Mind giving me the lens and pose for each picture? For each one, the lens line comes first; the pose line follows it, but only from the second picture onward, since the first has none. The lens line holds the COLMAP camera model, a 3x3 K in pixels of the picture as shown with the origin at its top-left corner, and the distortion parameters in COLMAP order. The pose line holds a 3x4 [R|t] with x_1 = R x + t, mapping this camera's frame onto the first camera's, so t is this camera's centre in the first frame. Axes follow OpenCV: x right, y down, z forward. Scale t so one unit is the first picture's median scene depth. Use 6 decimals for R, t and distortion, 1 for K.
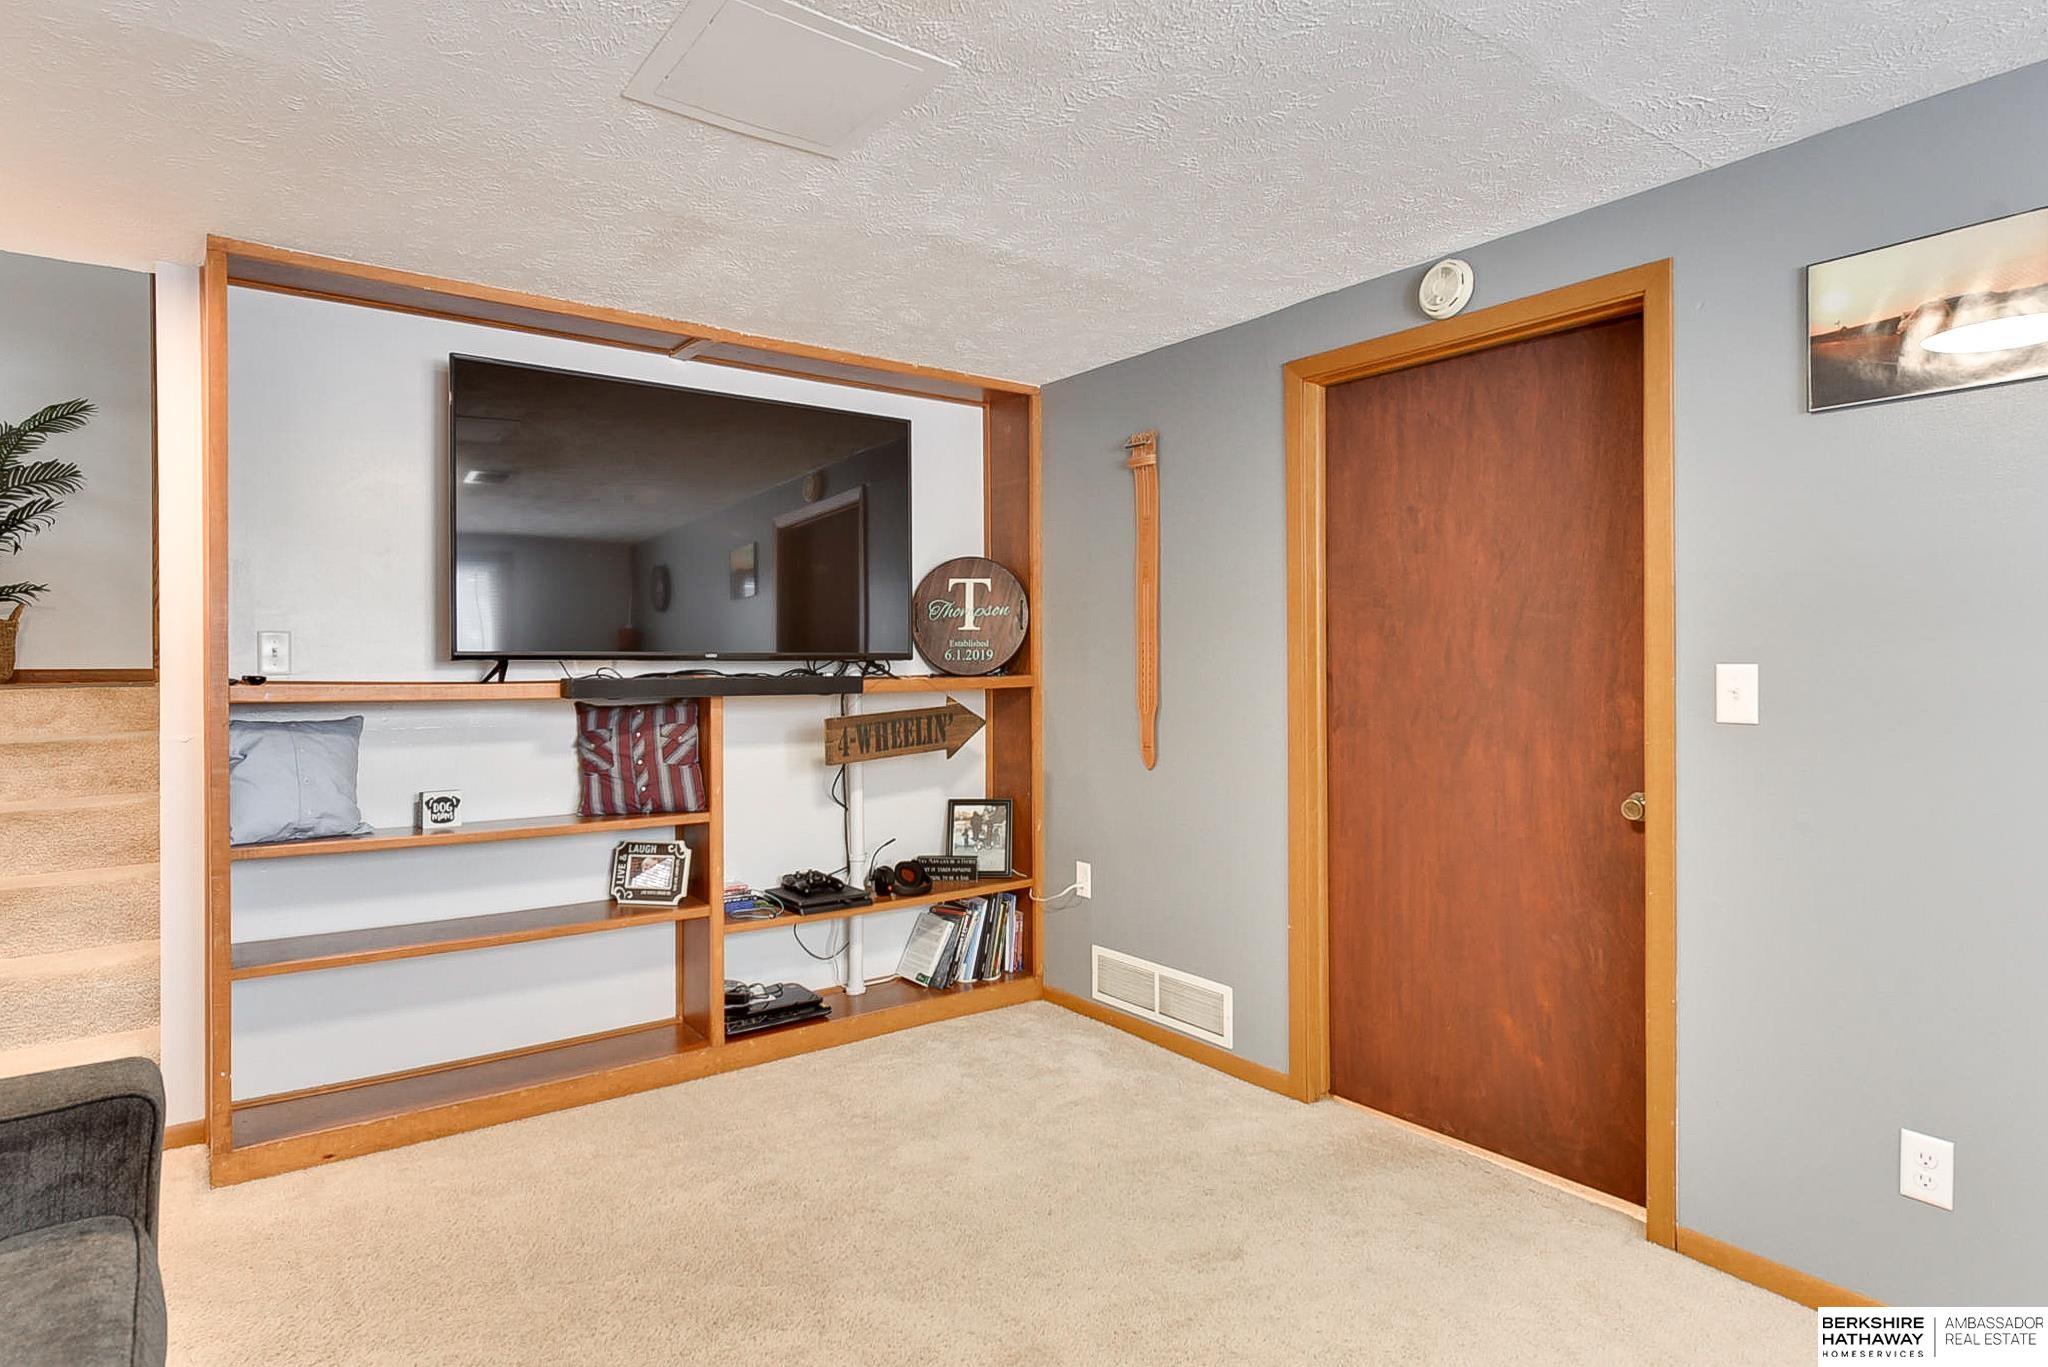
lens RADIAL K [[1125.0, 0, 1020.6], [0, 1125.0, 662.1], [0, 0, 1]] dist [0.004819, 0.000701]
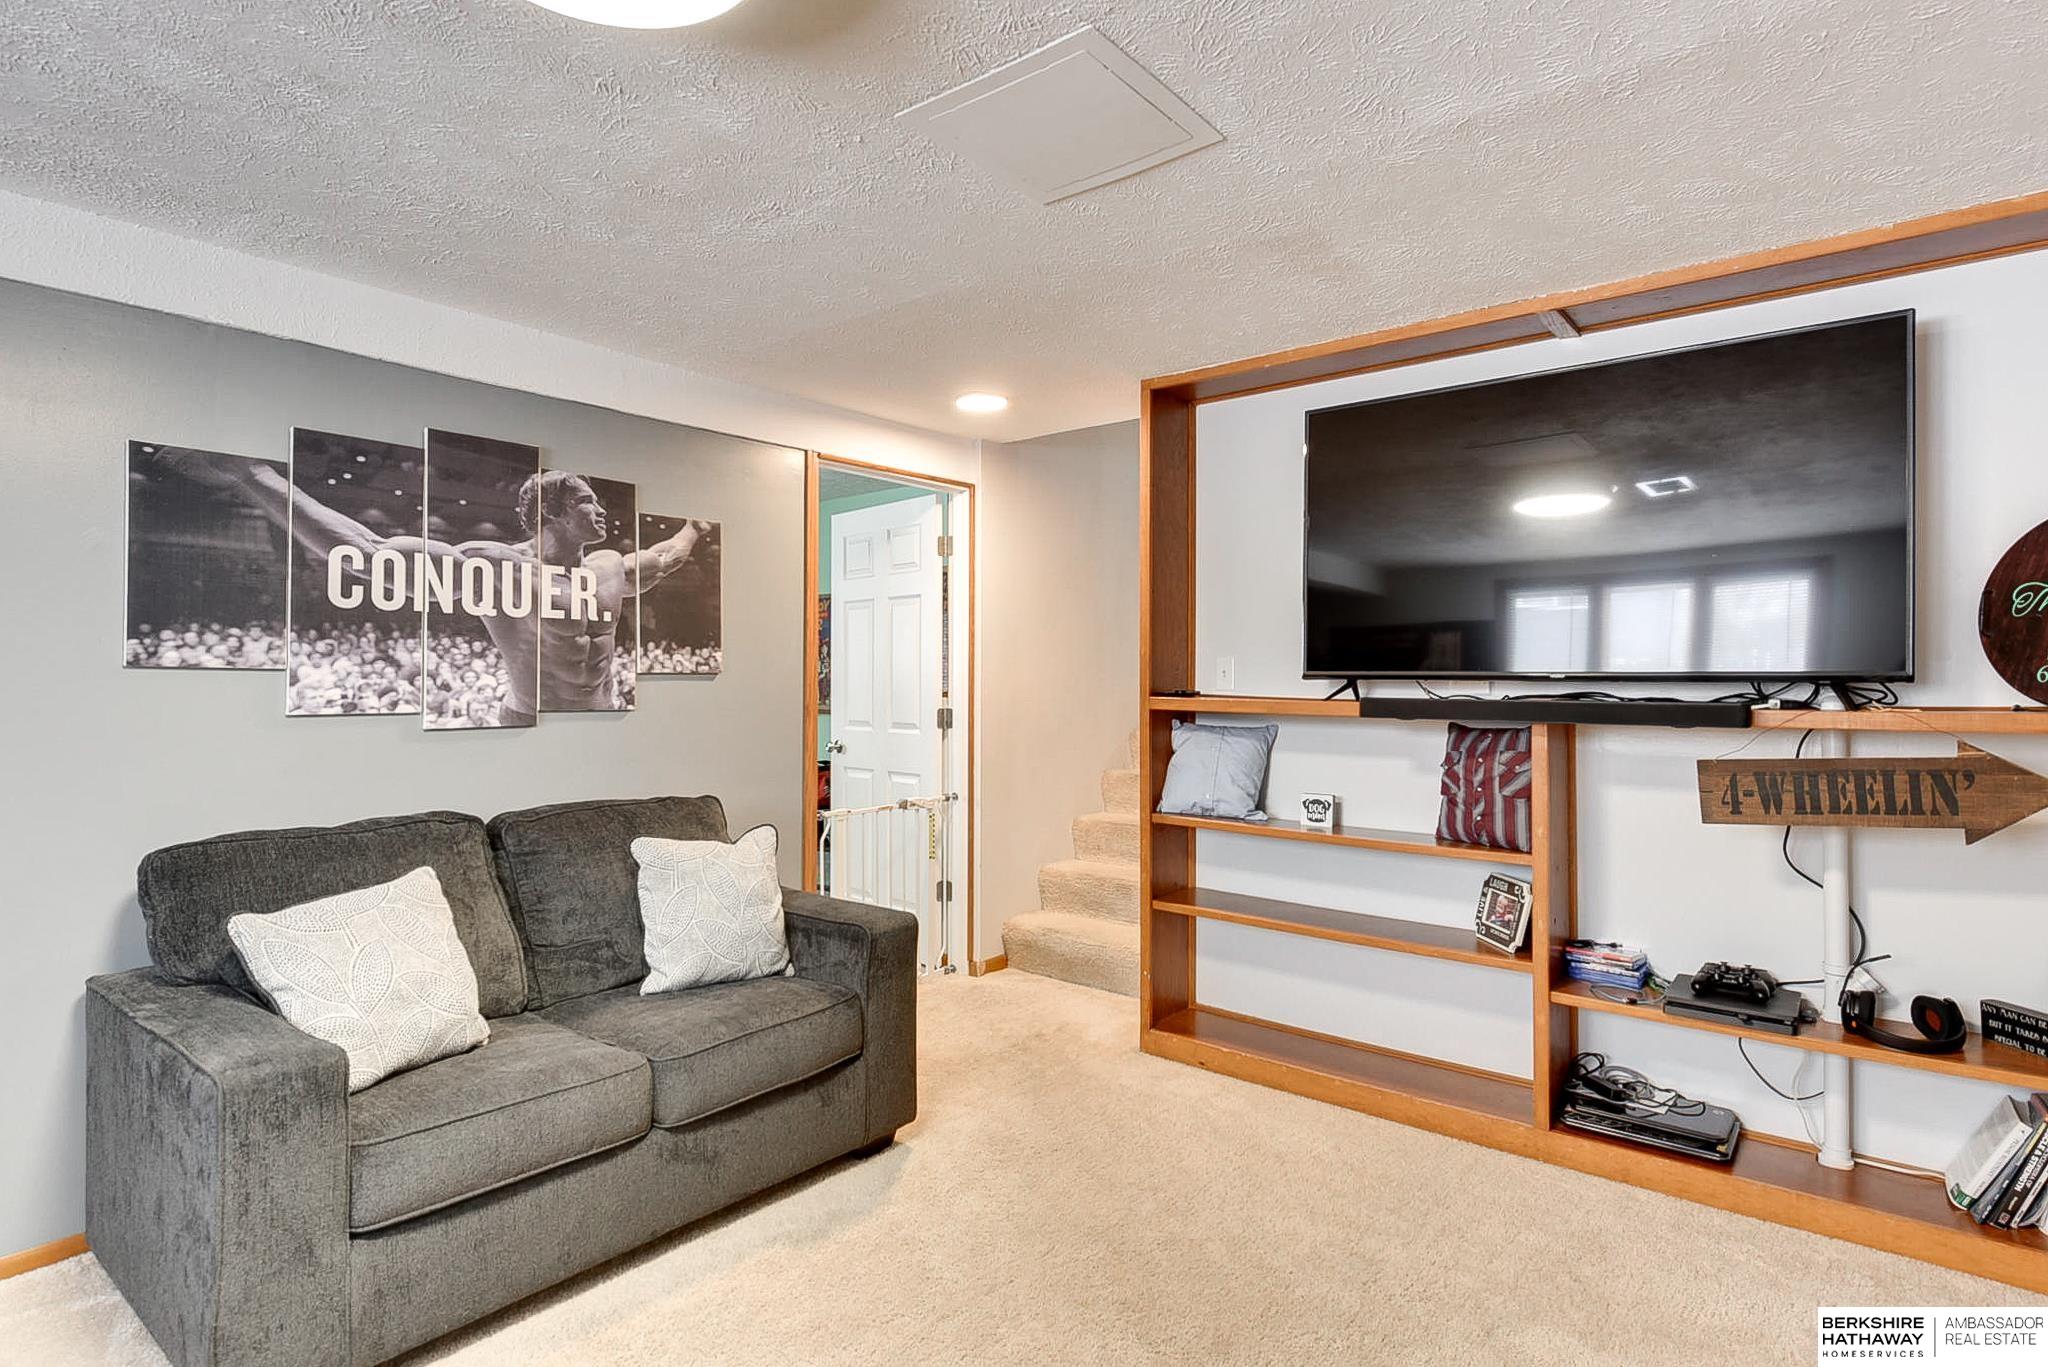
lens RADIAL K [[1060.9, 0, 1024.0], [0, 1060.9, 683.5], [0, 0, 1]] dist [0.016042, 0.000052]
pose [[0.251831, 0.006711, -0.967748, 0.418506], [-0.004855, 0.999972, 0.005671, -0.002375], [0.967759, 0.003271, 0.251857, 0.405670]]
